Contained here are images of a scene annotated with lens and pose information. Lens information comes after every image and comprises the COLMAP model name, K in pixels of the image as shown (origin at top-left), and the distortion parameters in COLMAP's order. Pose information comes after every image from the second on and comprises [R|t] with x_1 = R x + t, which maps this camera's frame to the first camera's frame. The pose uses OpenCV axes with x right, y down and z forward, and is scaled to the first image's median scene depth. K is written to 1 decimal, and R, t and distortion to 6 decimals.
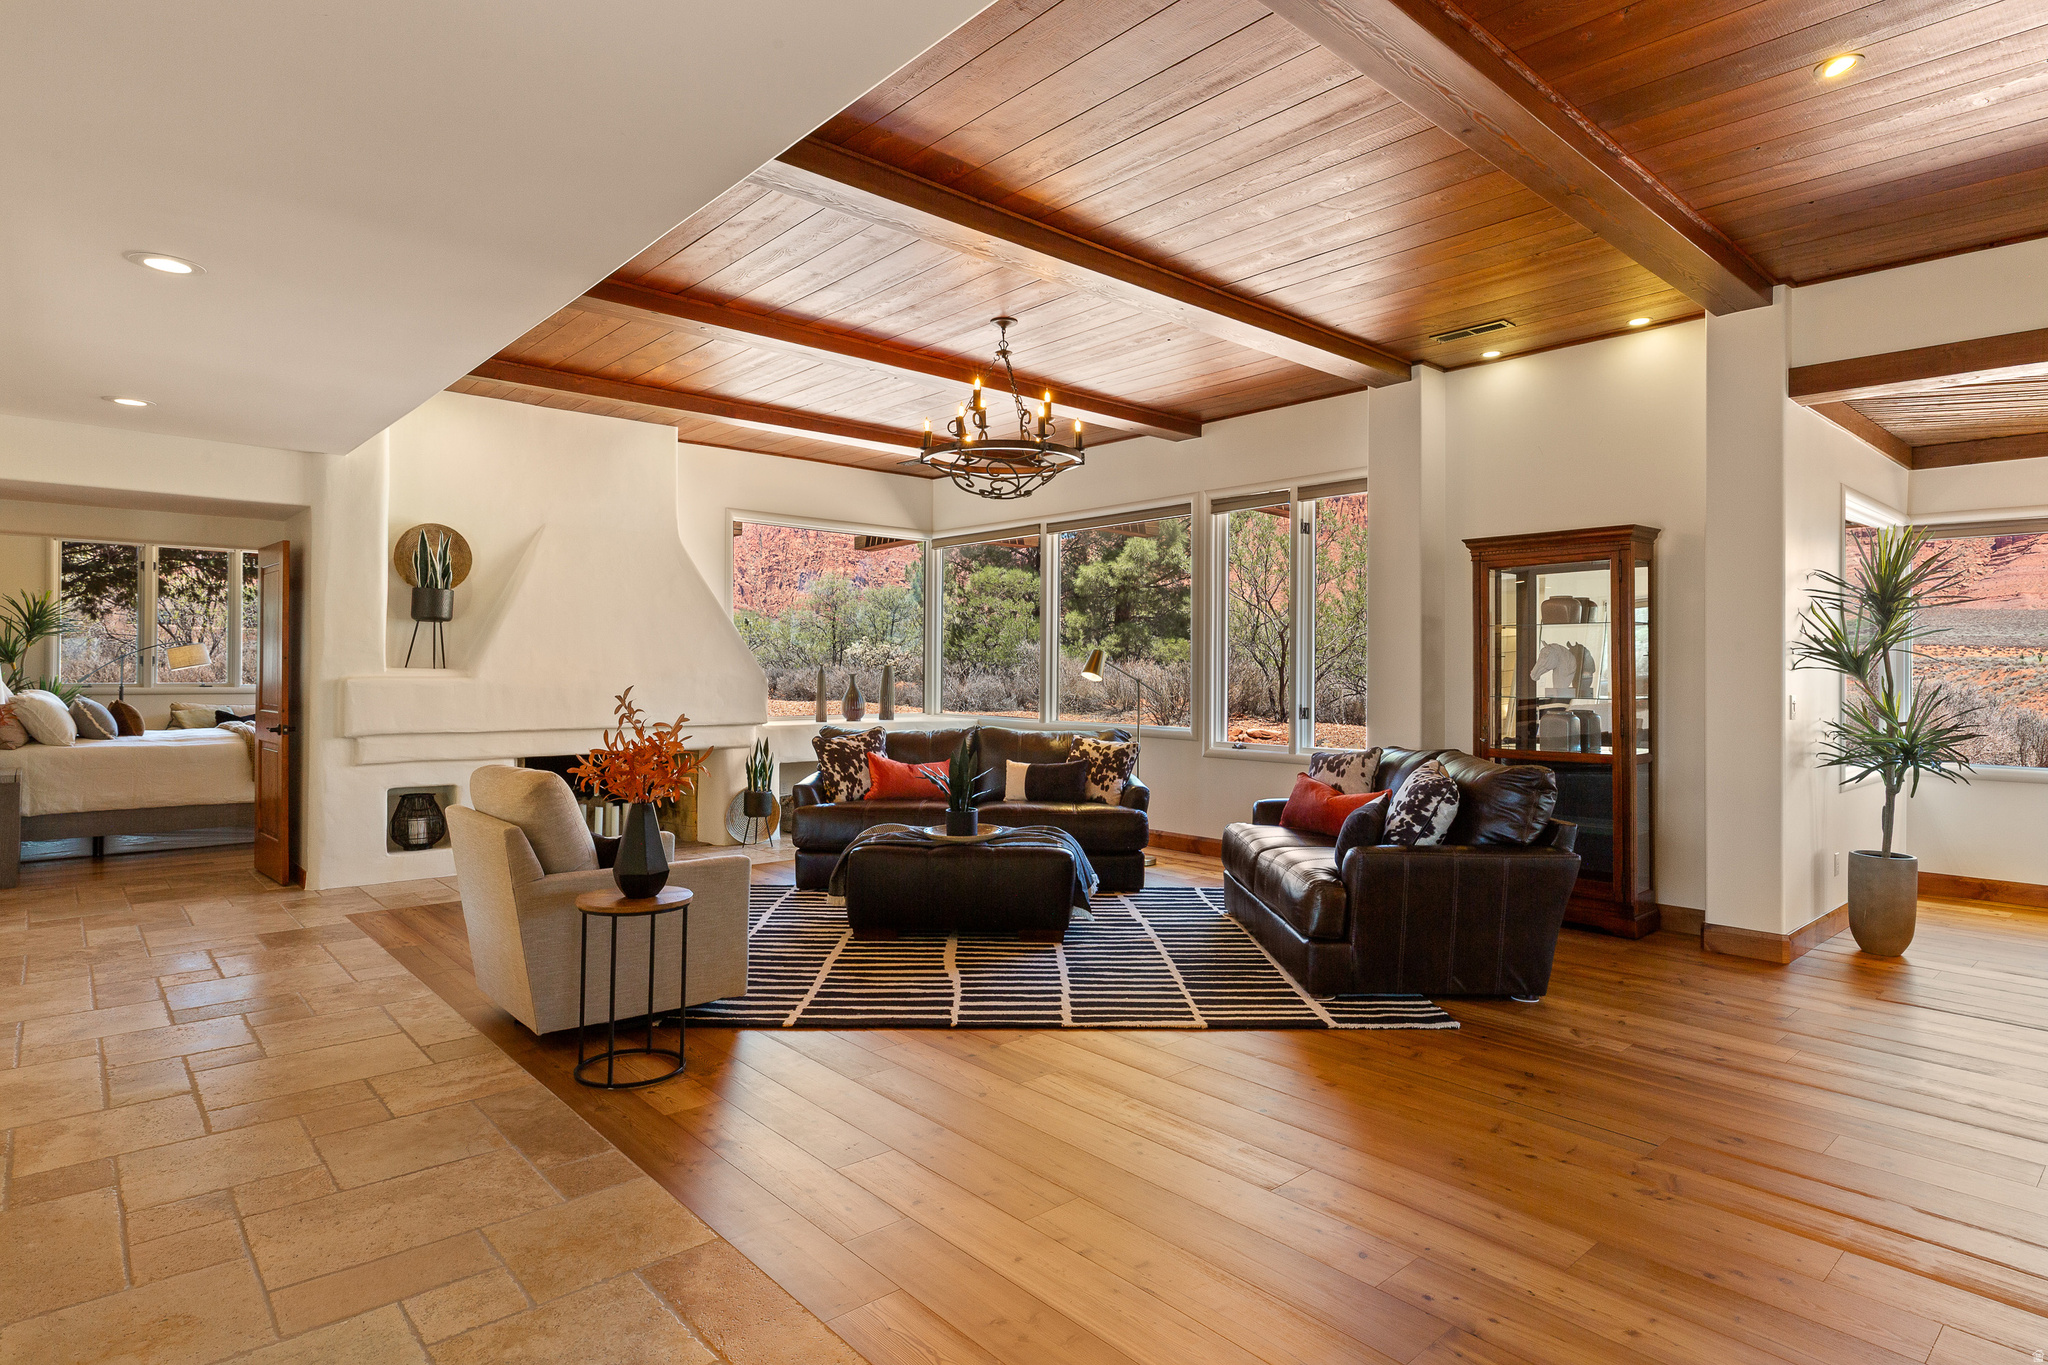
lens RADIAL K [[1098.1, 0, 1027.0], [0, 1098.1, 670.9], [0, 0, 1]] dist [0.003210, 0.000629]
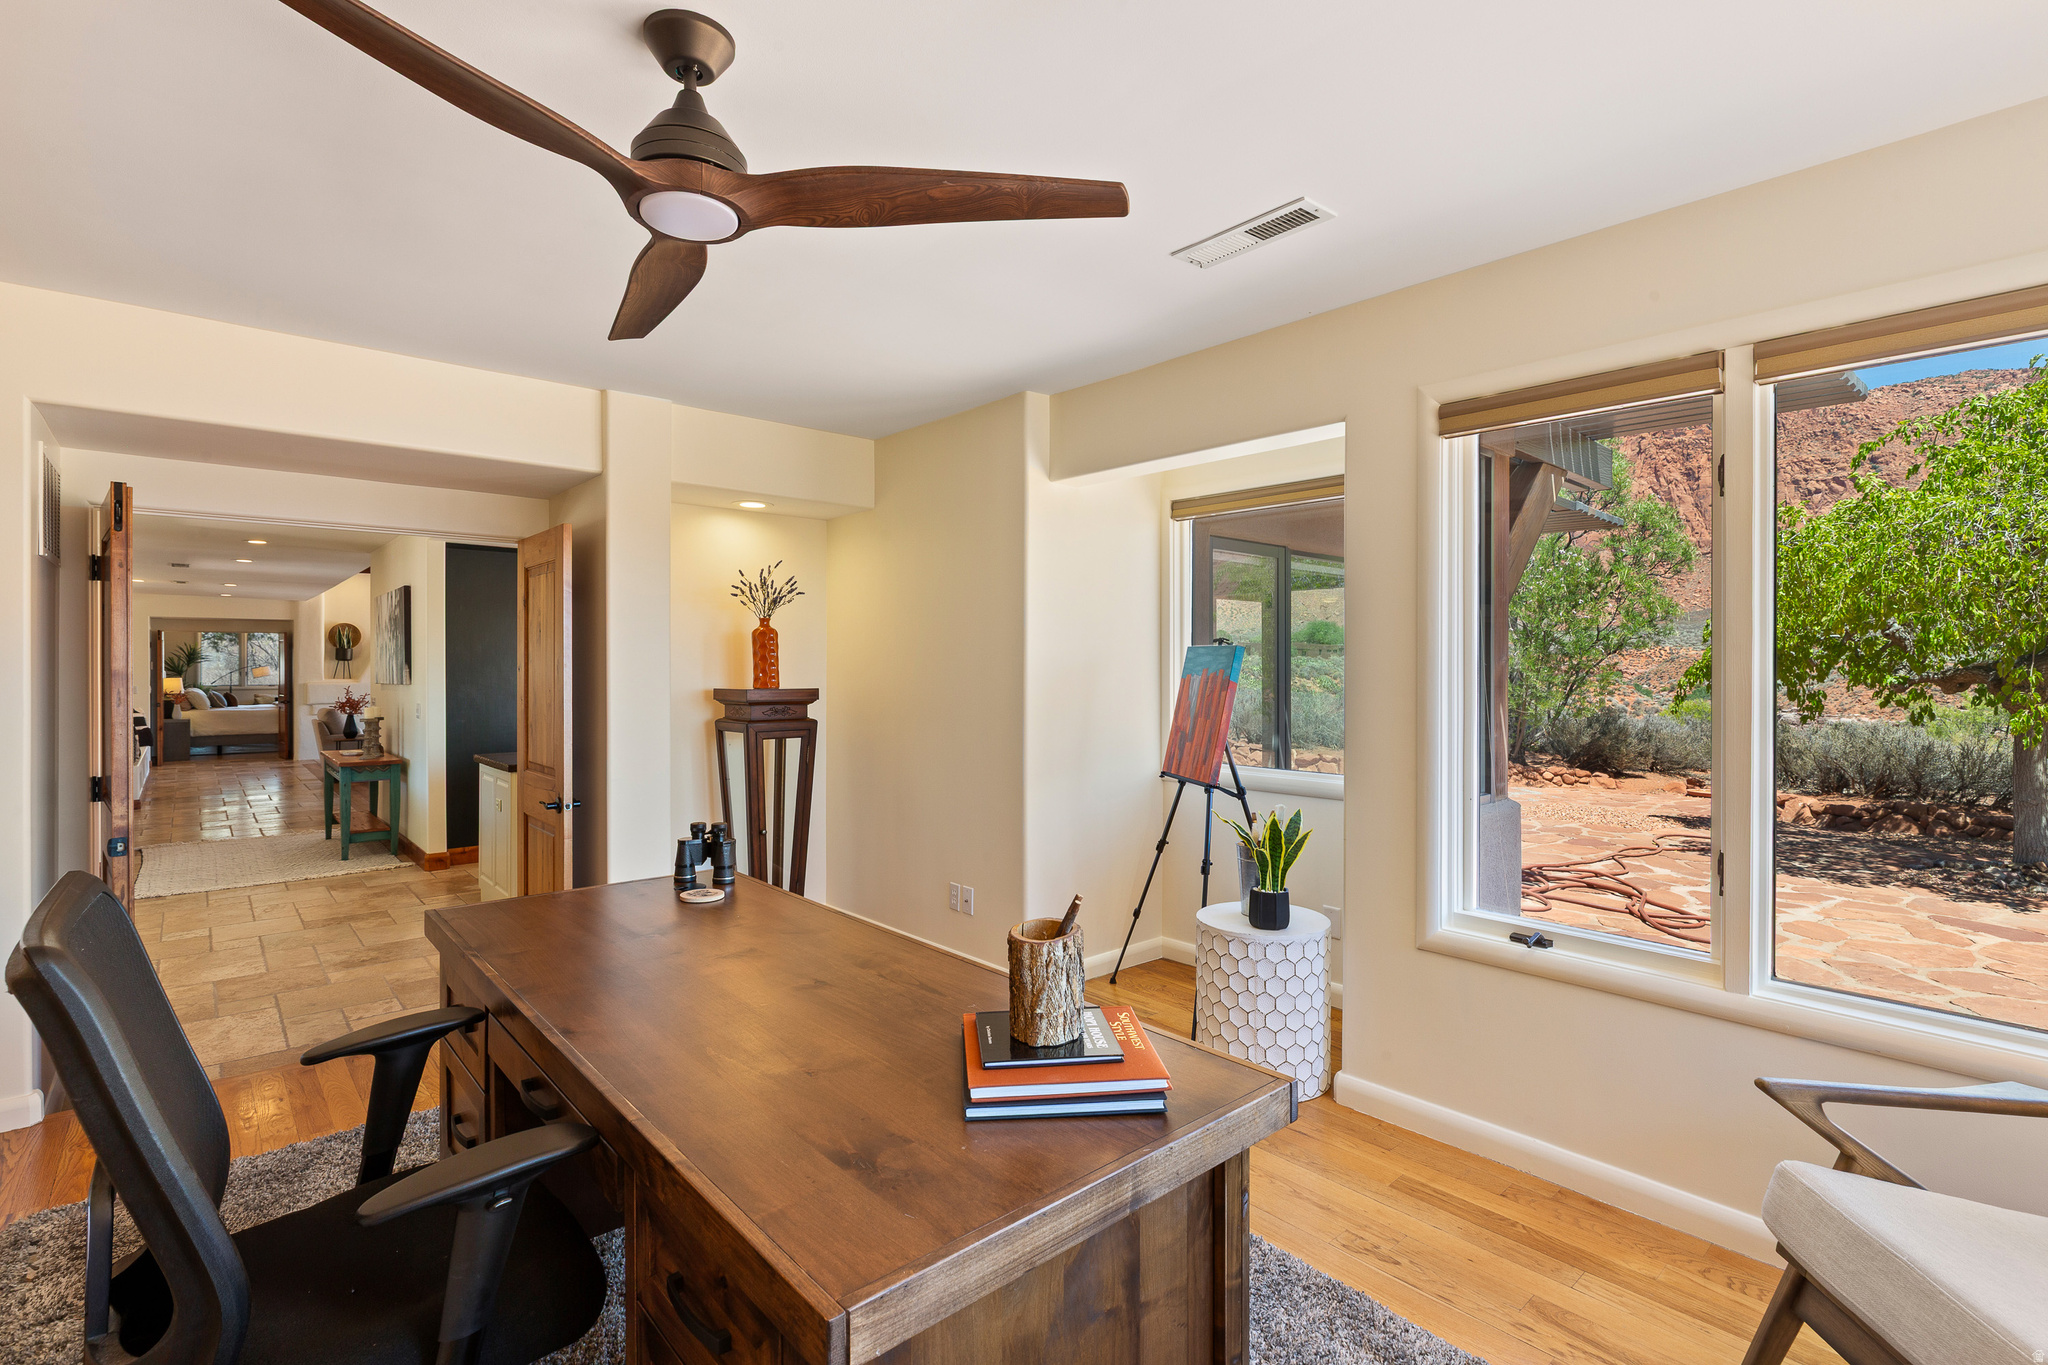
lens RADIAL K [[950.8, 0, 1019.7], [0, 950.8, 678.6], [0, 0, 1]] dist [0.000625, -0.000077]
pose [[0.999946, -0.004687, -0.009323, 1.020681], [0.004828, 0.999873, 0.015160, -0.027595], [0.009251, -0.015204, 0.999842, -1.170597]]
